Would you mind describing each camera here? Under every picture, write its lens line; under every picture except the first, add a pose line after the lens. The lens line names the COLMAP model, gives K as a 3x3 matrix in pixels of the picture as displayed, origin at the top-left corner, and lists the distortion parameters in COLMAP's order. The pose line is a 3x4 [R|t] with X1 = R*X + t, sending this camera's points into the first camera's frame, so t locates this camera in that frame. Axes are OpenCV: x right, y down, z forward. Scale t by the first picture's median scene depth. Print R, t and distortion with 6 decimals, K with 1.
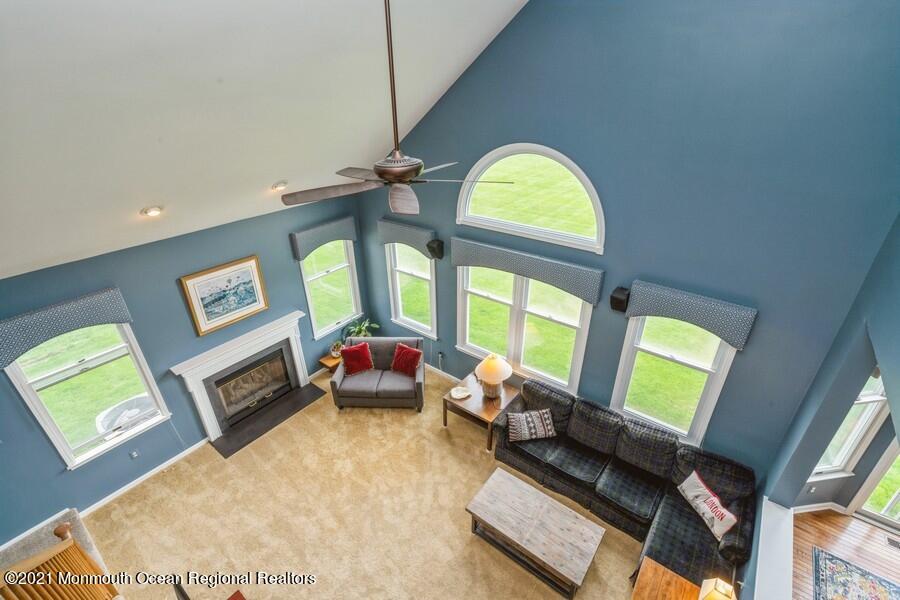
lens RADIAL K [[408.4, 0, 451.9], [0, 408.4, 302.8], [0, 0, 1]] dist [-0.002397, 0.000164]
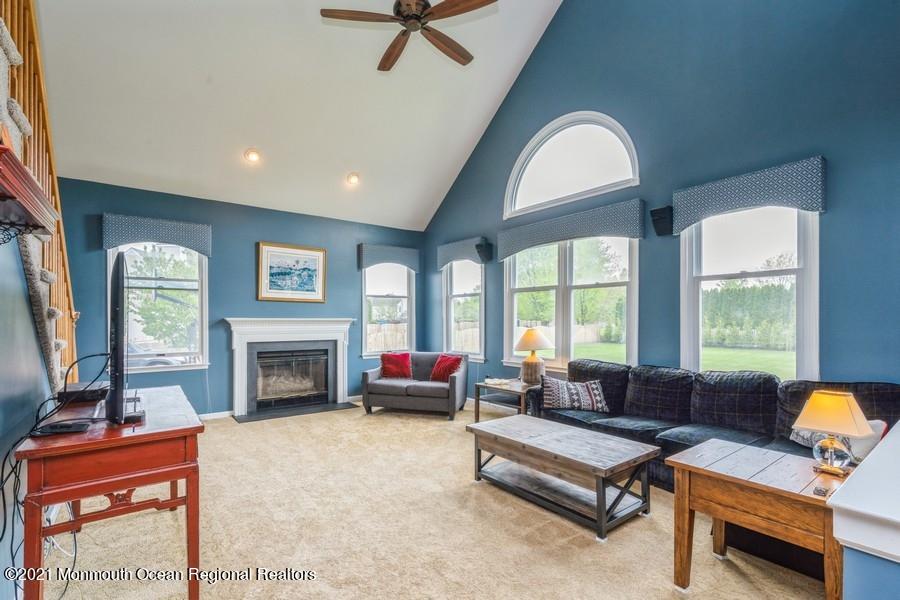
lens RADIAL K [[419.0, 0, 446.6], [0, 419.0, 321.6], [0, 0, 1]] dist [-0.001057, -0.000053]
pose [[0.963048, 0.015095, -0.268906, 0.165837], [-0.136987, 0.887090, -0.440802, 0.542780], [0.231890, 0.461350, 0.856378, 0.176389]]
